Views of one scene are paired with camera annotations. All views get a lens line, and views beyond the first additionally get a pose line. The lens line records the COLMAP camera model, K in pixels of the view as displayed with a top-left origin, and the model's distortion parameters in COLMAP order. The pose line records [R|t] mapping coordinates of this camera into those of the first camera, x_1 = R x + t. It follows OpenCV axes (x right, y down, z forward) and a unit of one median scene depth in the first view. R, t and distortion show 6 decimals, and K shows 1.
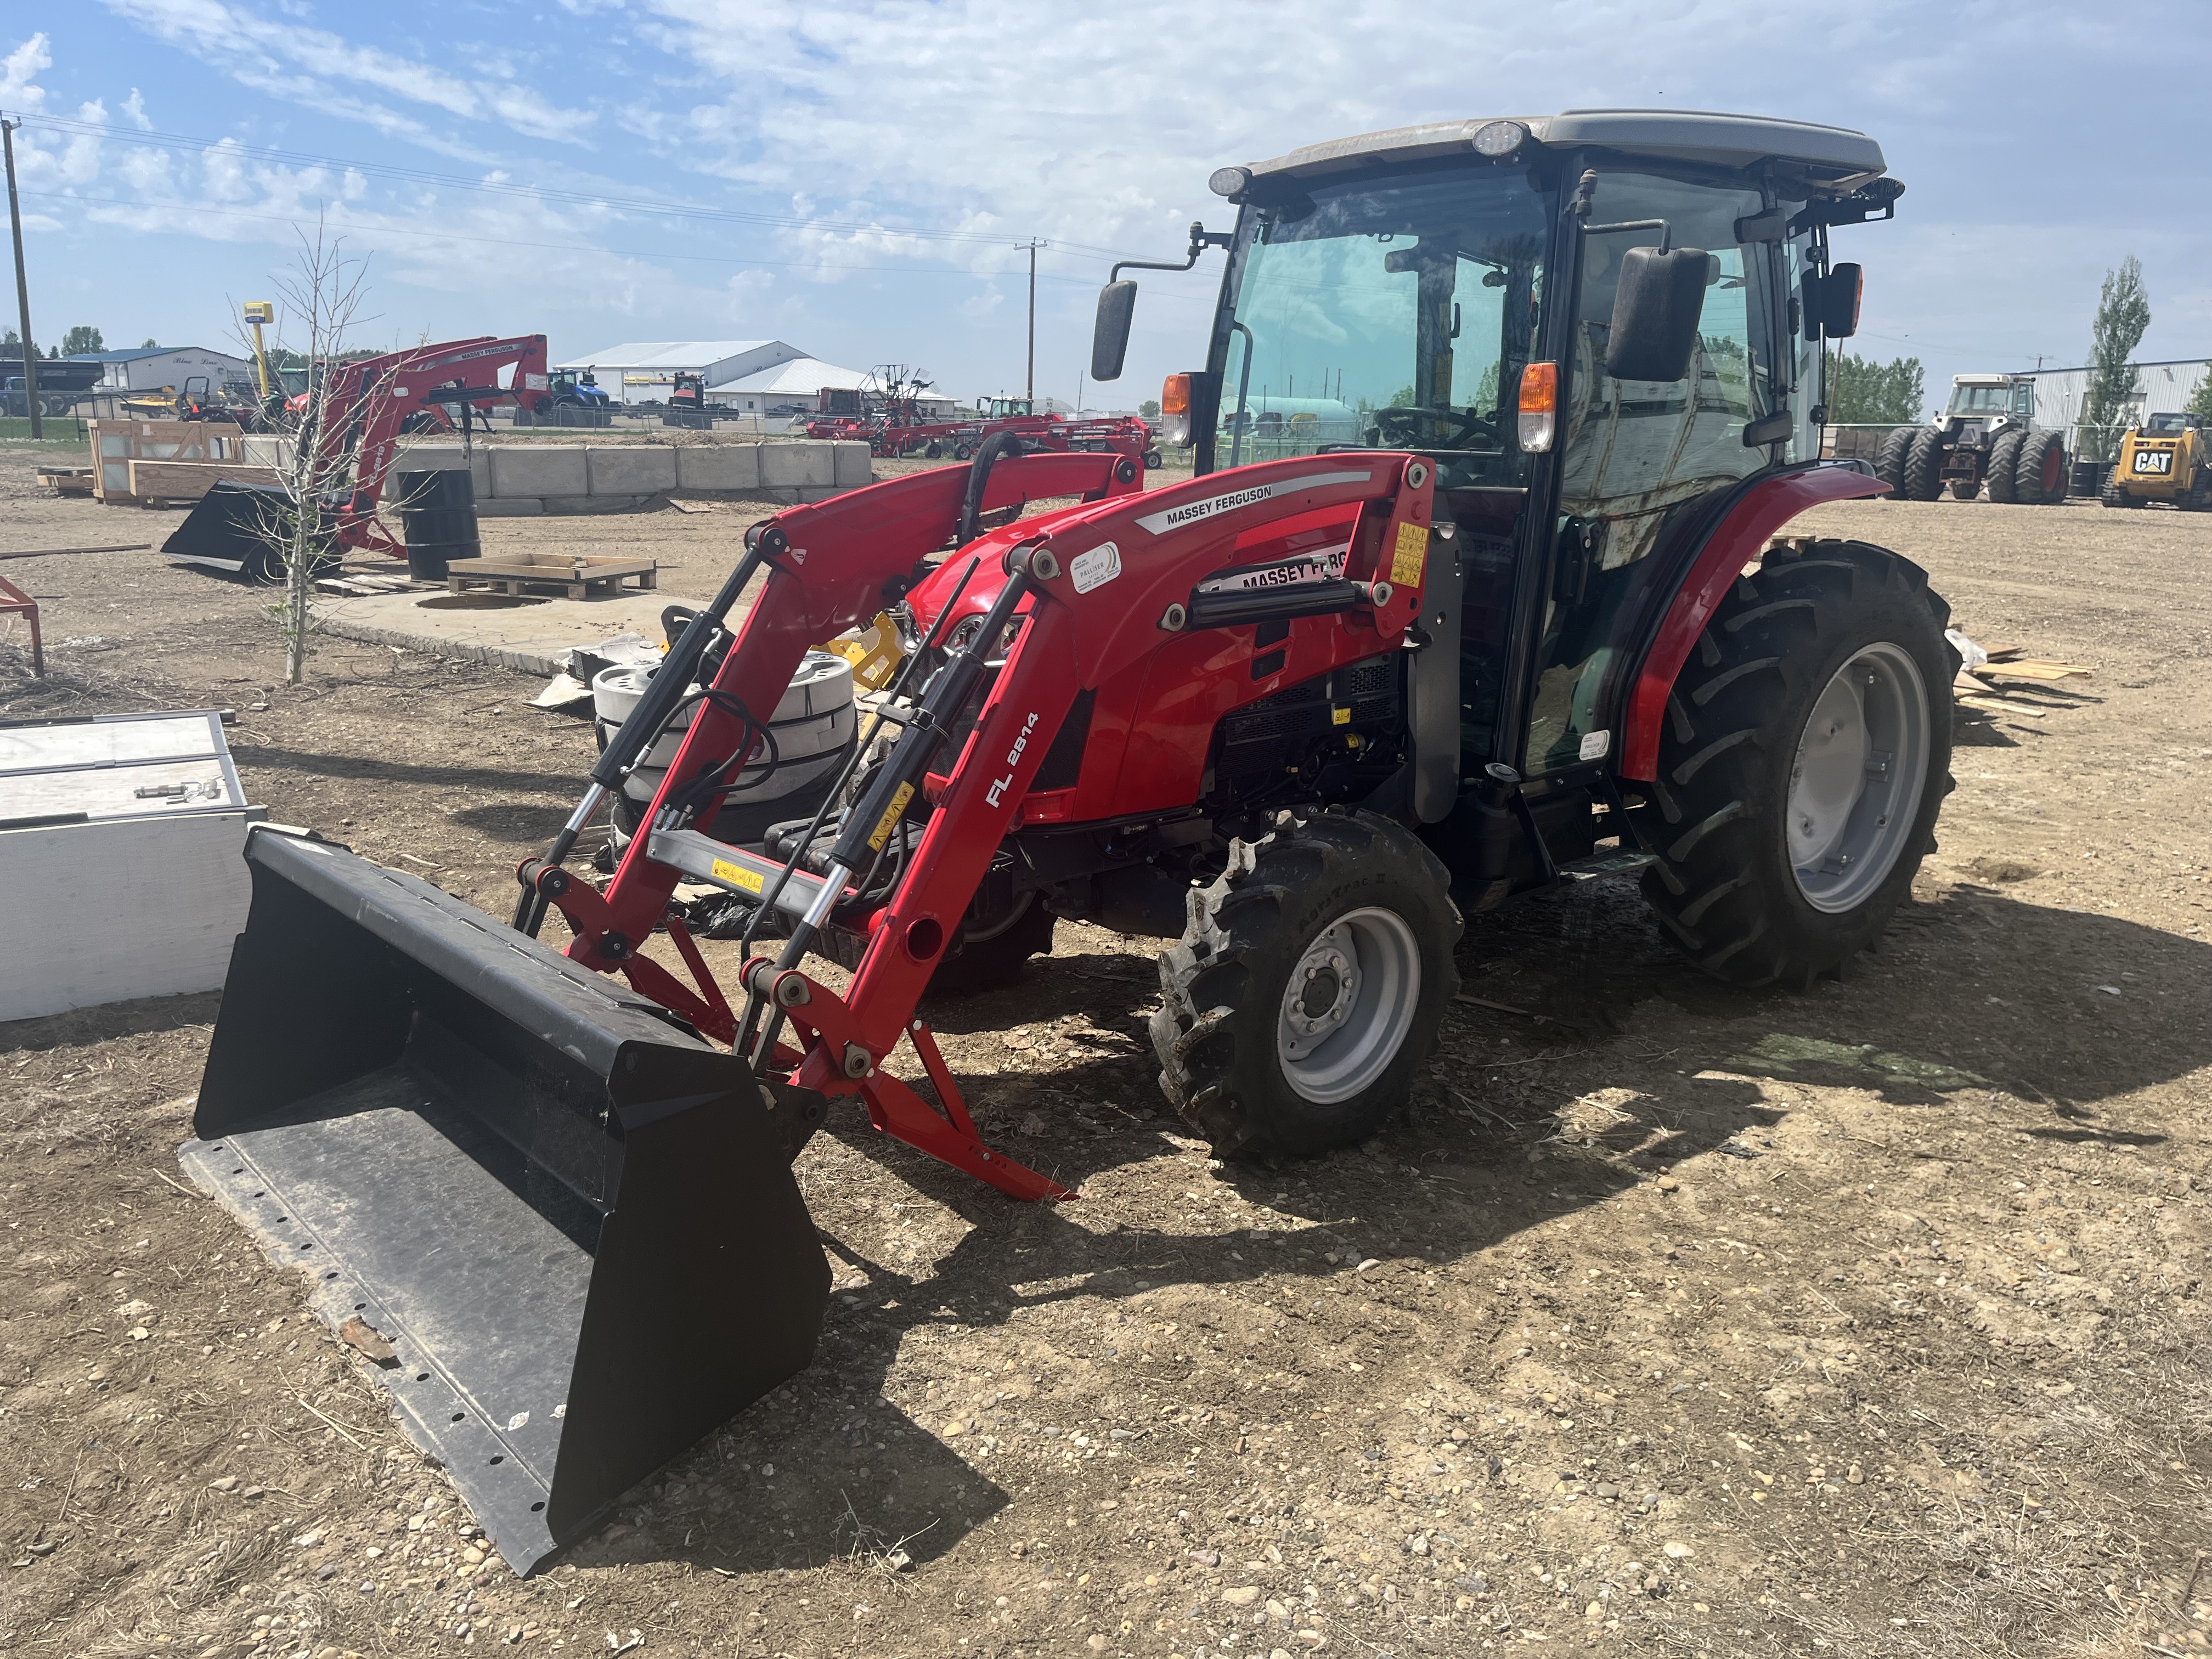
lens RADIAL K [[1700.9, 0, 1120.9], [0, 1700.9, 830.9], [0, 0, 1]] dist [0.061318, -0.086109]
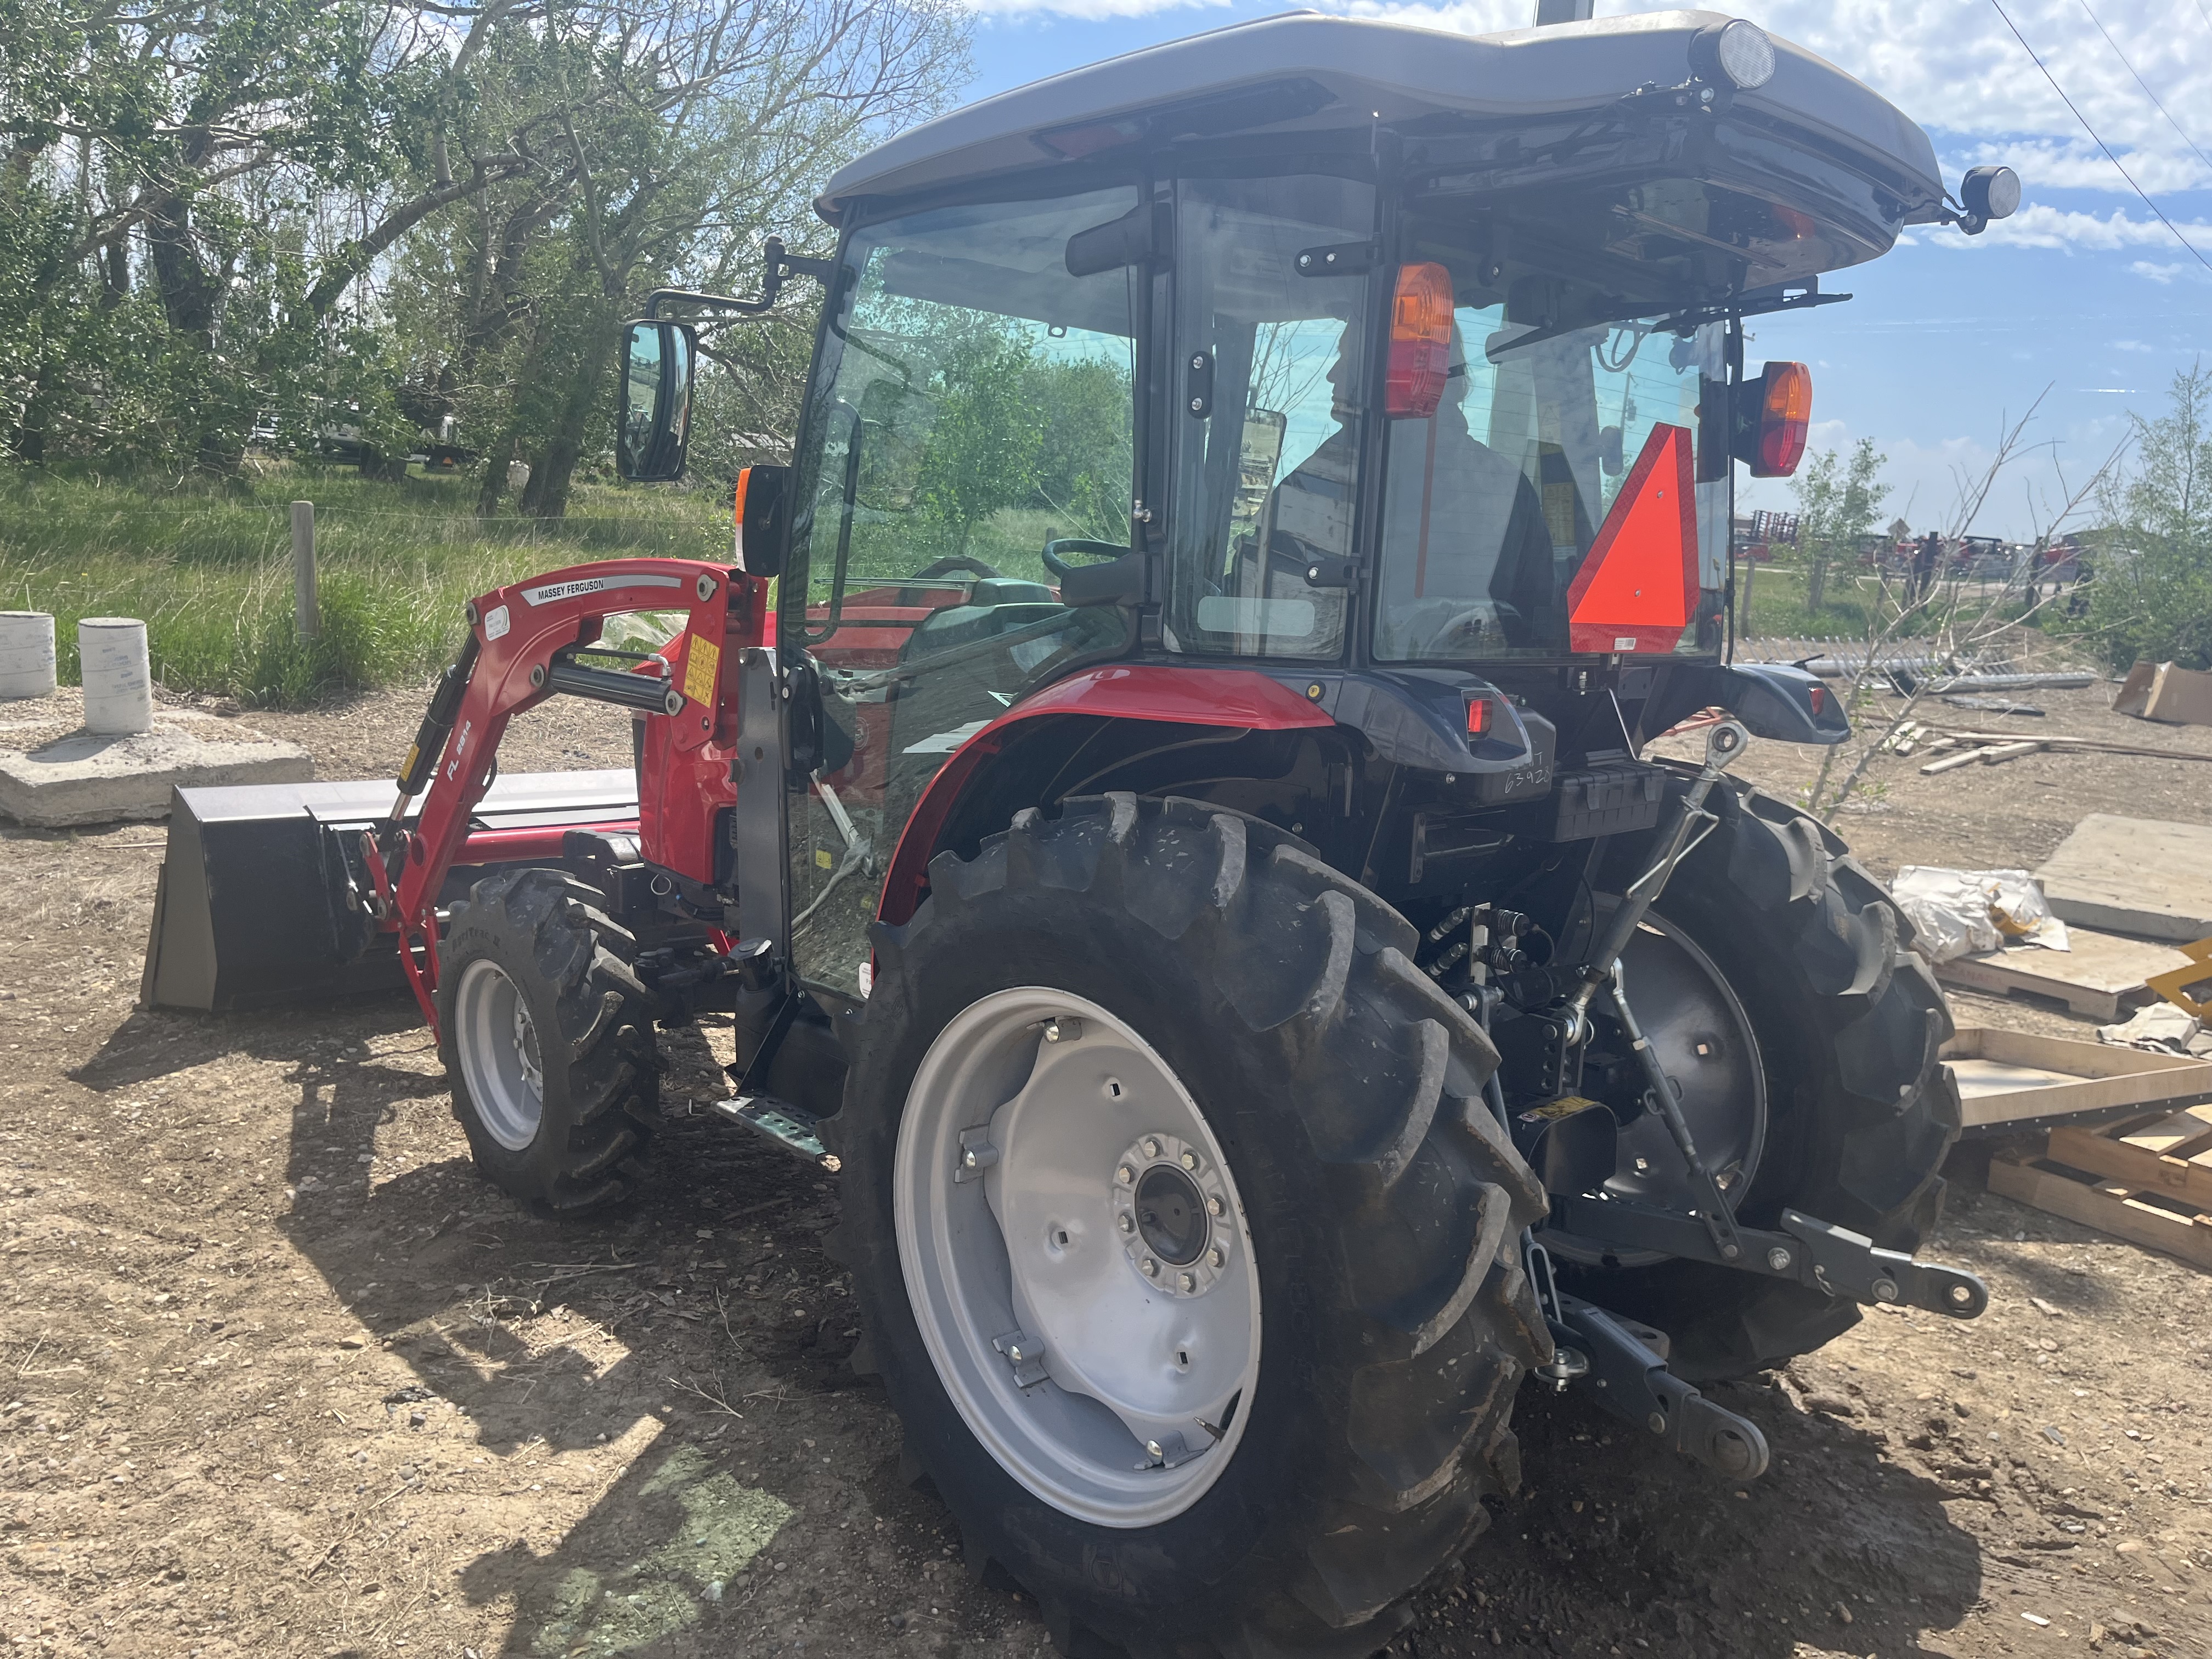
lens RADIAL K [[1700.9, 0, 1120.9], [0, 1700.9, 830.9], [0, 0, 1]] dist [0.061318, -0.086109]
pose [[0.071511, 0.172582, -0.982396, 1.130894], [-0.295914, 0.944246, 0.144340, -0.283955], [0.952534, 0.280383, 0.118594, 1.139619]]
